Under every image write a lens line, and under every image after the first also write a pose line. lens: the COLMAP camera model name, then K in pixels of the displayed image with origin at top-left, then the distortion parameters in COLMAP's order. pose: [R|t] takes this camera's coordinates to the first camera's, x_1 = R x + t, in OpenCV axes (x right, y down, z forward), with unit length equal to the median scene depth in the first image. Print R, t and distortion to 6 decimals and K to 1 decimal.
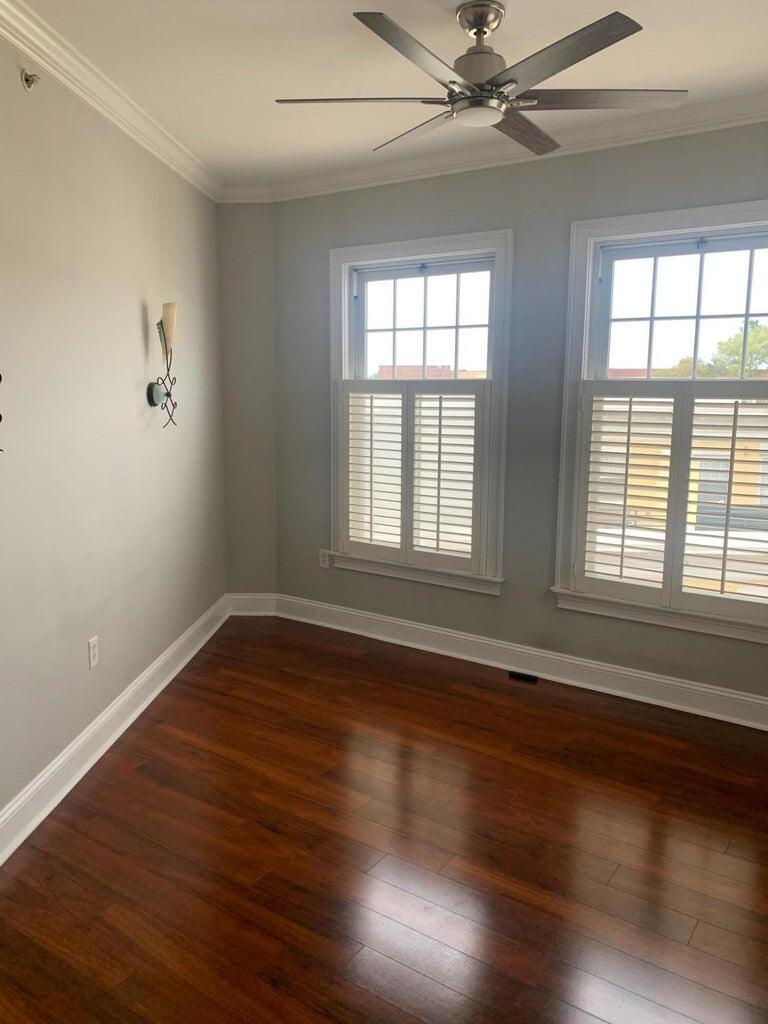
lens RADIAL K [[776.3, 0, 376.6], [0, 776.3, 507.6], [0, 0, 1]] dist [0.043623, -0.026357]
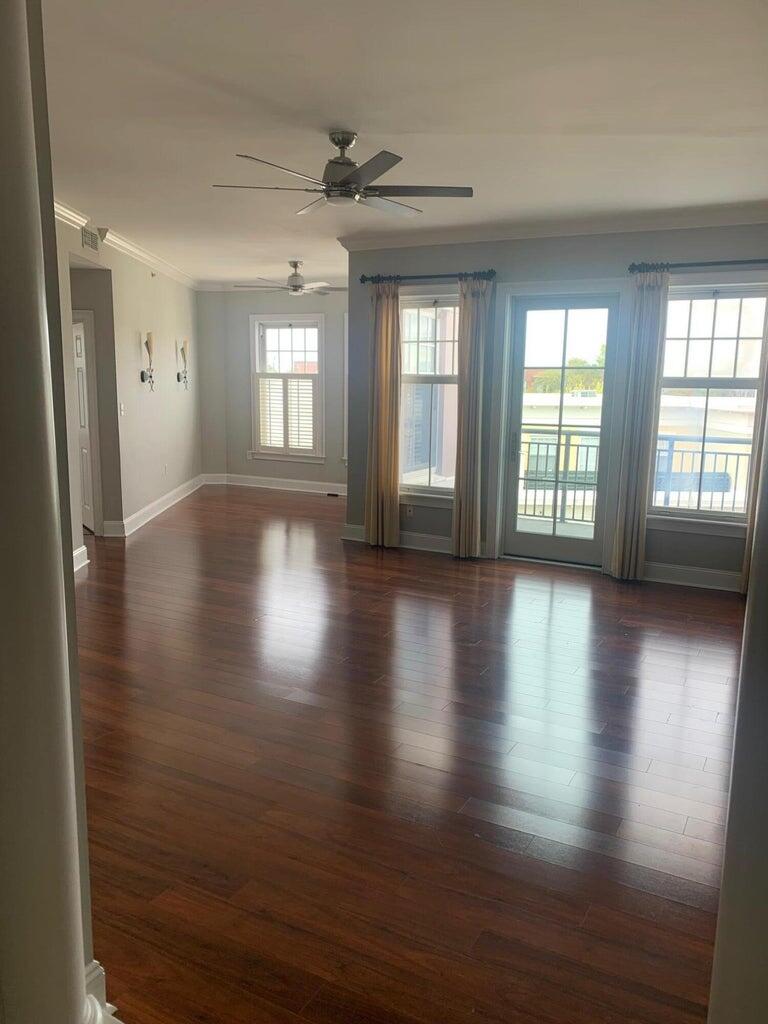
lens RADIAL K [[776.3, 0, 391.7], [0, 776.3, 520.8], [0, 0, 1]] dist [0.043623, -0.026357]
pose [[0.991875, -0.013866, 0.126456, 0.057087], [0.011238, 0.999706, 0.021474, 0.232203], [-0.126716, -0.019878, 0.991740, -1.363117]]
